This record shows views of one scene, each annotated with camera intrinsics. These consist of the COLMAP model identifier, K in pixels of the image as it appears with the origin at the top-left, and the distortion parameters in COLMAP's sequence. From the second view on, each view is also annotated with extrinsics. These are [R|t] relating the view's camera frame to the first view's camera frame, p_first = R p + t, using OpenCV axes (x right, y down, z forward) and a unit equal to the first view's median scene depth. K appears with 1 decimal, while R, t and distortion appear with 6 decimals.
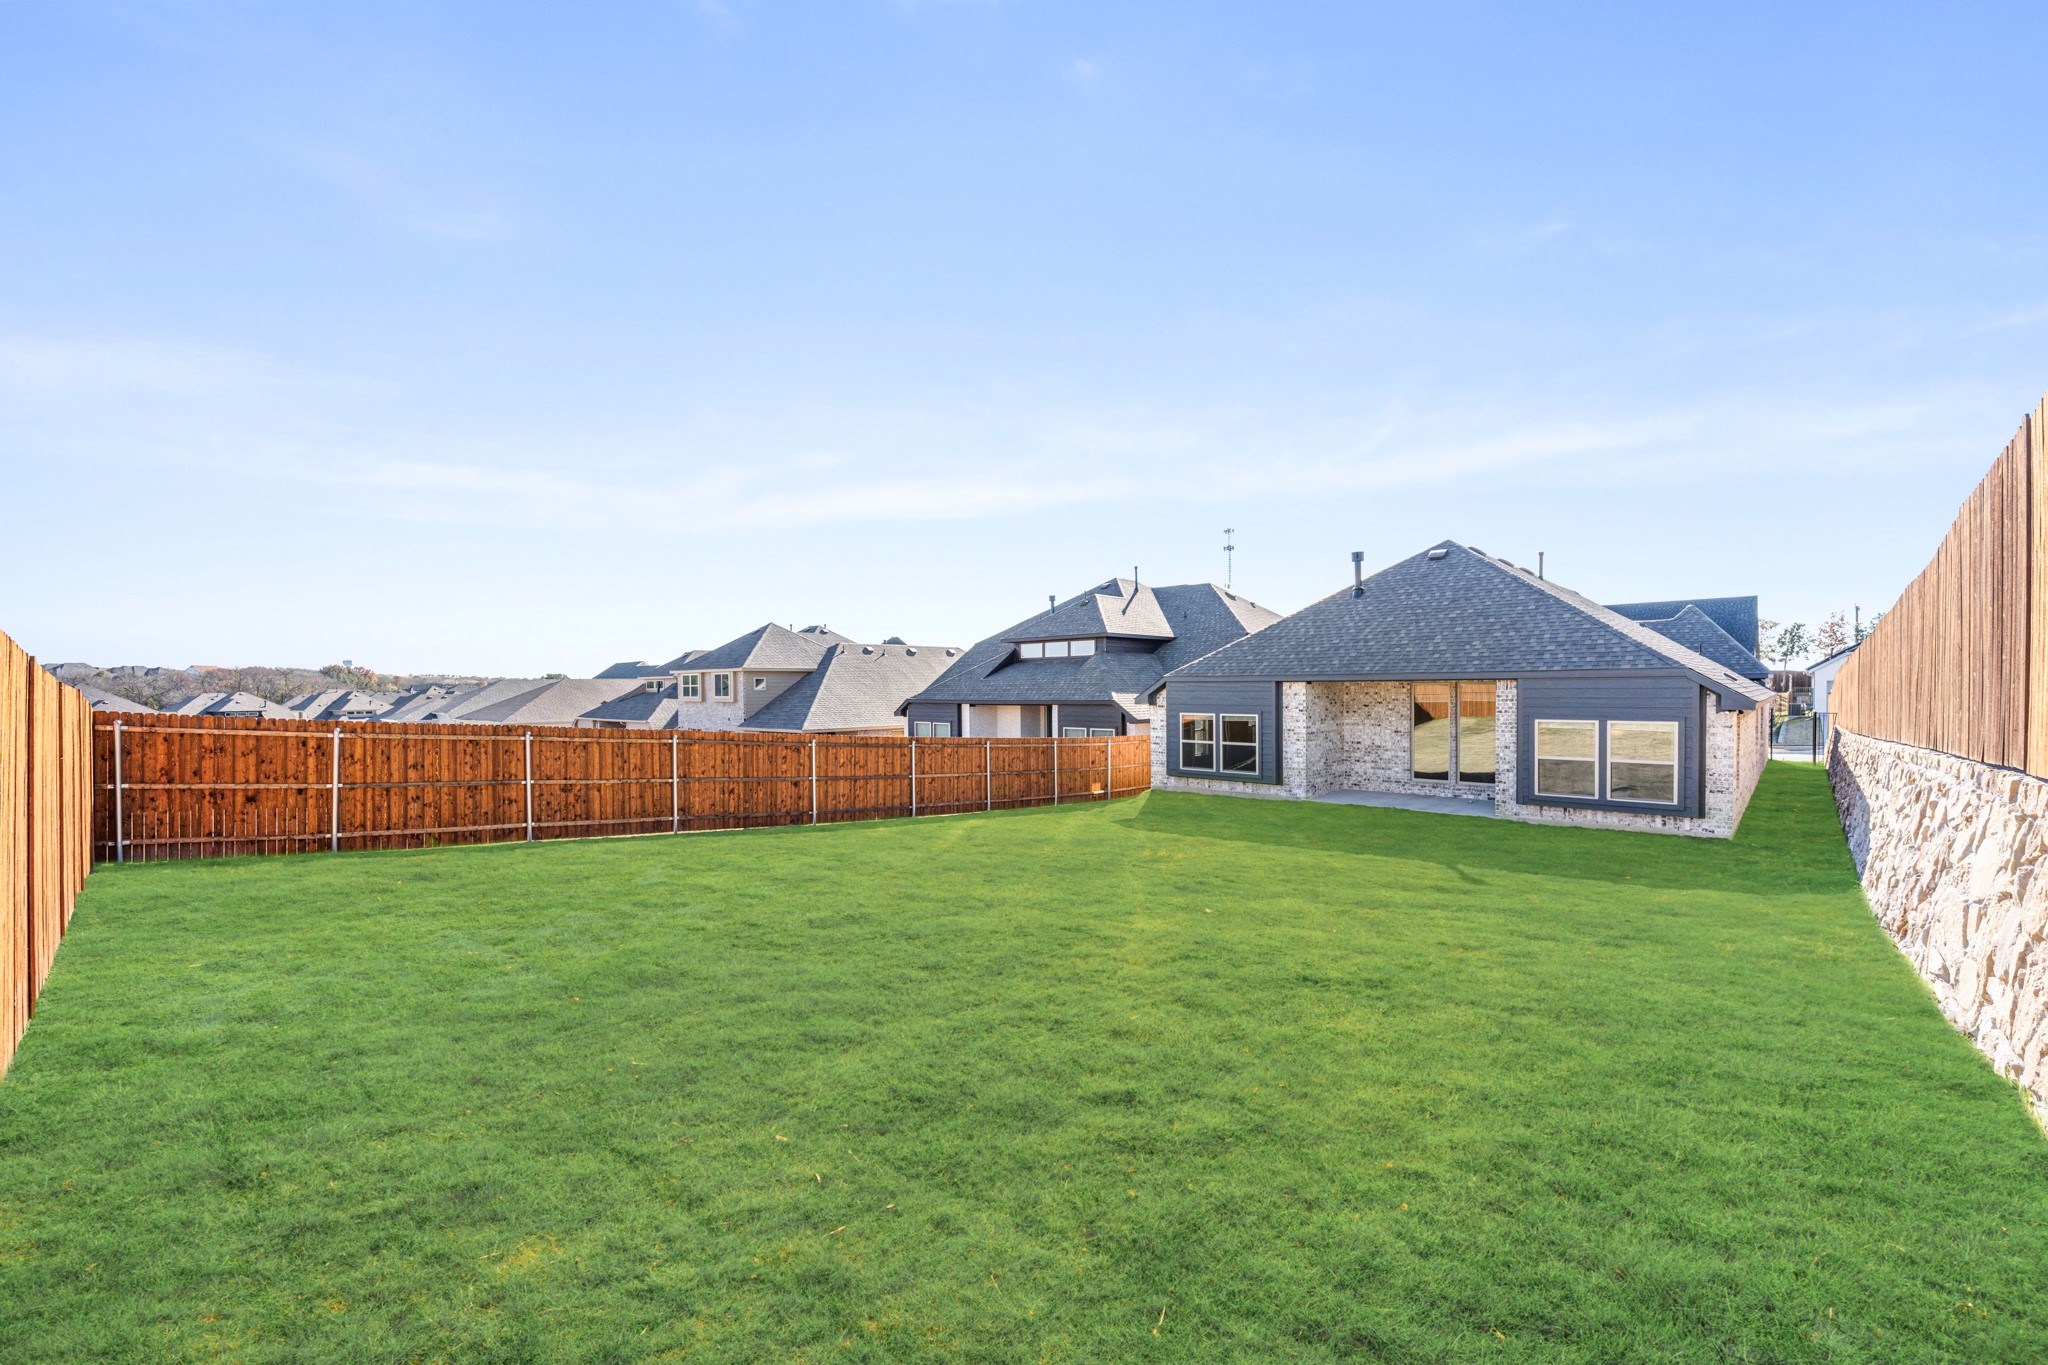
lens RADIAL K [[812.9, 0, 1023.8], [0, 812.9, 685.8], [0, 0, 1]] dist [-0.000387, 0.000114]
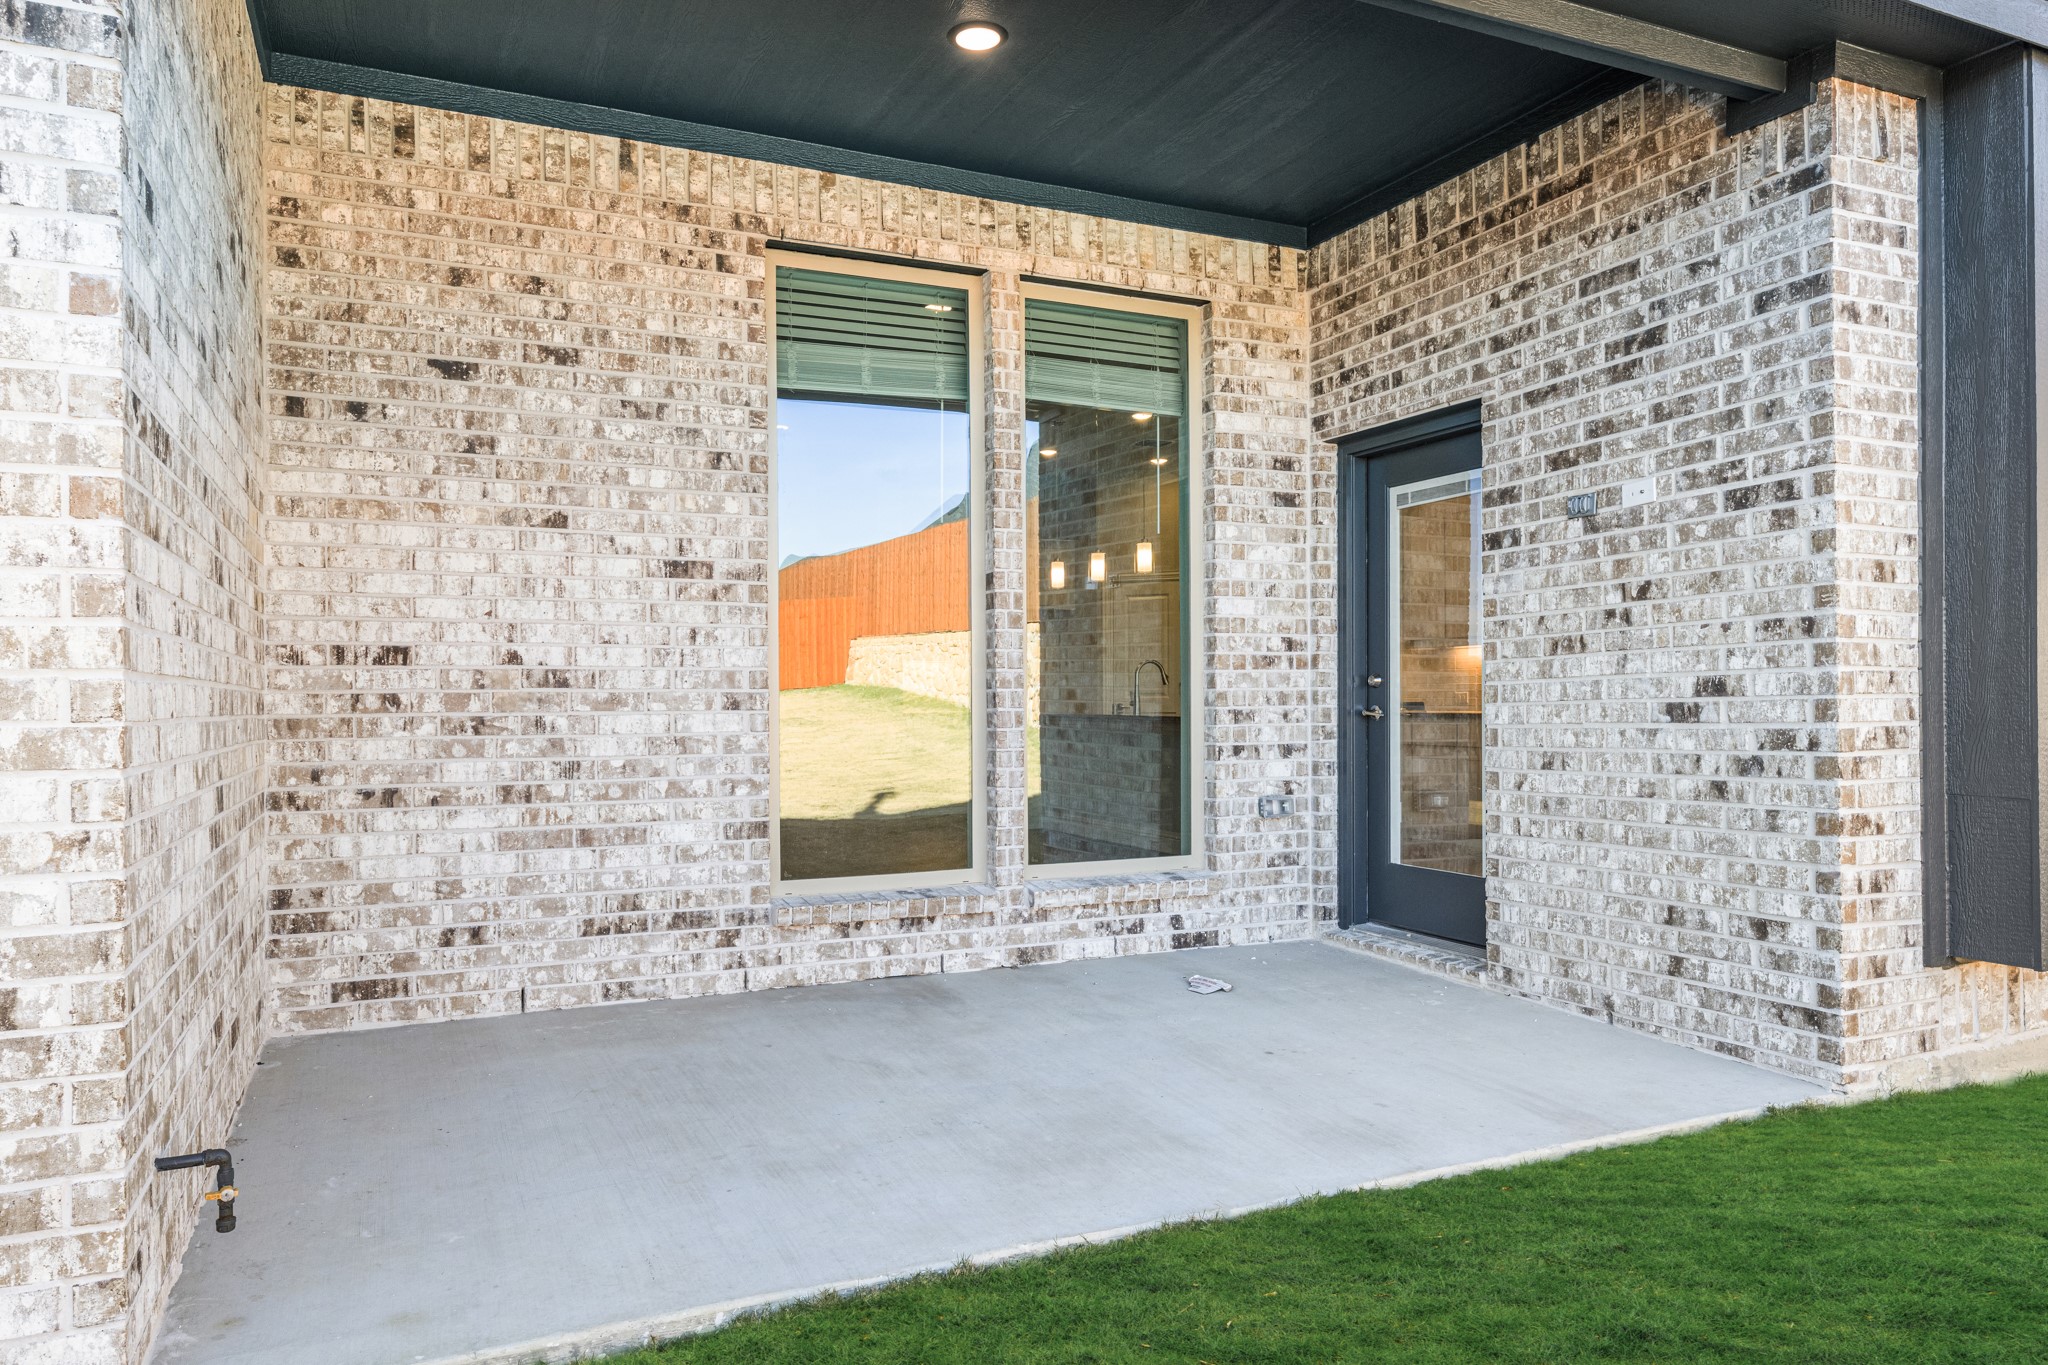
lens RADIAL K [[1377.0, 0, 1024.0], [0, 1377.0, 682.5], [0, 0, 1]] dist [-0.003483, -0.000447]
pose [[0.405333, 0.009339, 0.914121, 0.260546], [0.001163, 0.999942, -0.010732, 0.078256], [-0.914168, 0.005413, 0.405298, 0.839239]]
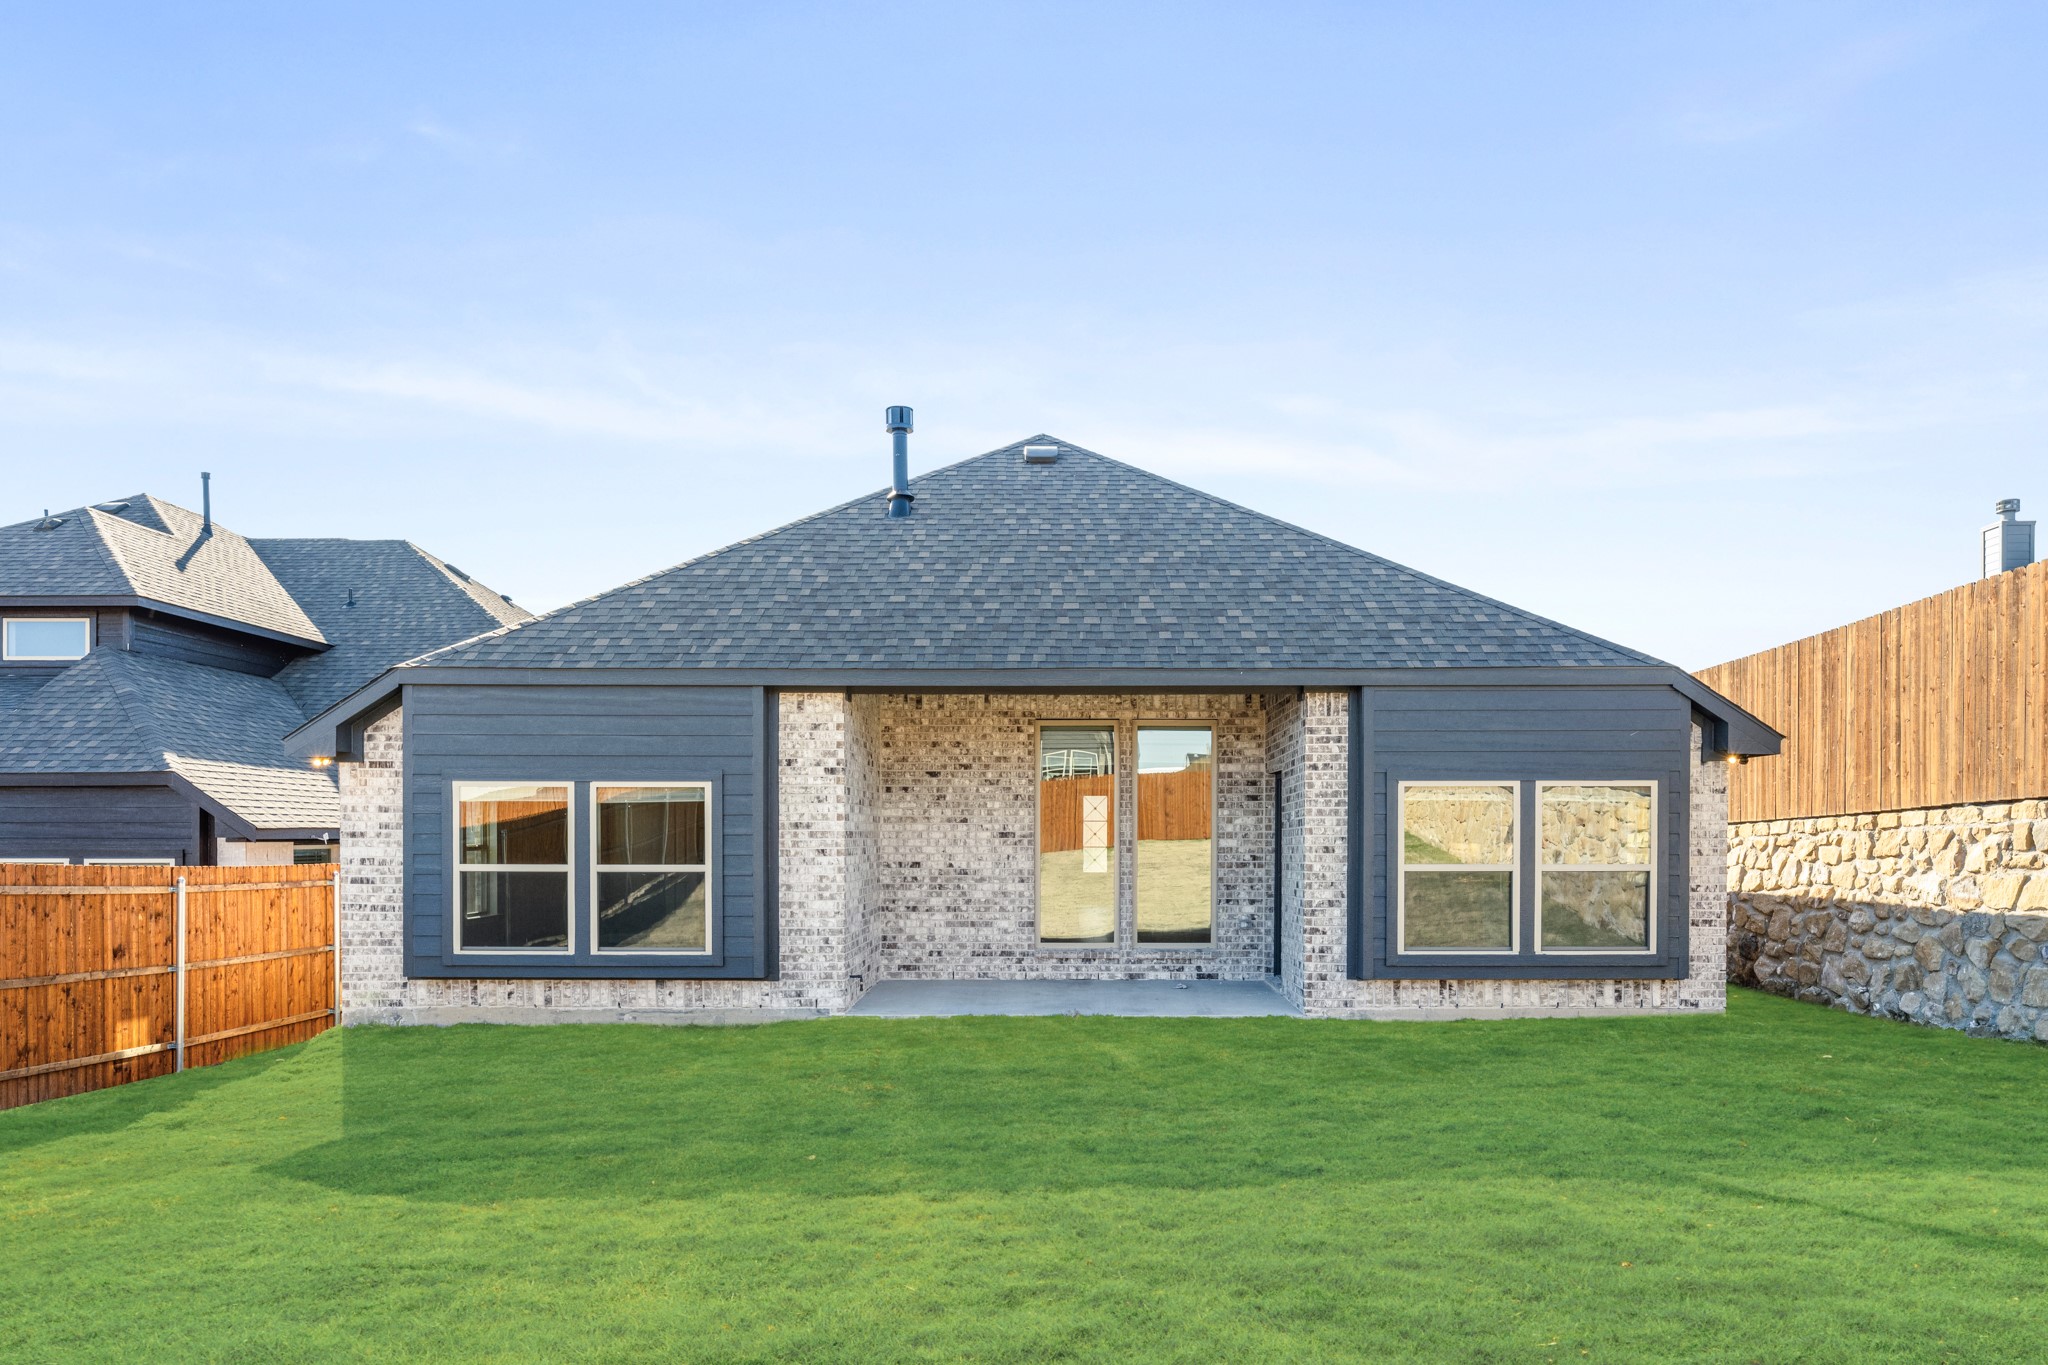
lens RADIAL K [[1351.5, 0, 1066.4], [0, 1351.5, 823.1], [0, 0, 1]] dist [-0.000366, 0.000940]
pose [[0.739958, 0.007990, 0.672606, 0.011097], [-0.005992, 0.999968, -0.005286, 0.053341], [-0.672627, -0.000119, 0.739982, 0.455147]]
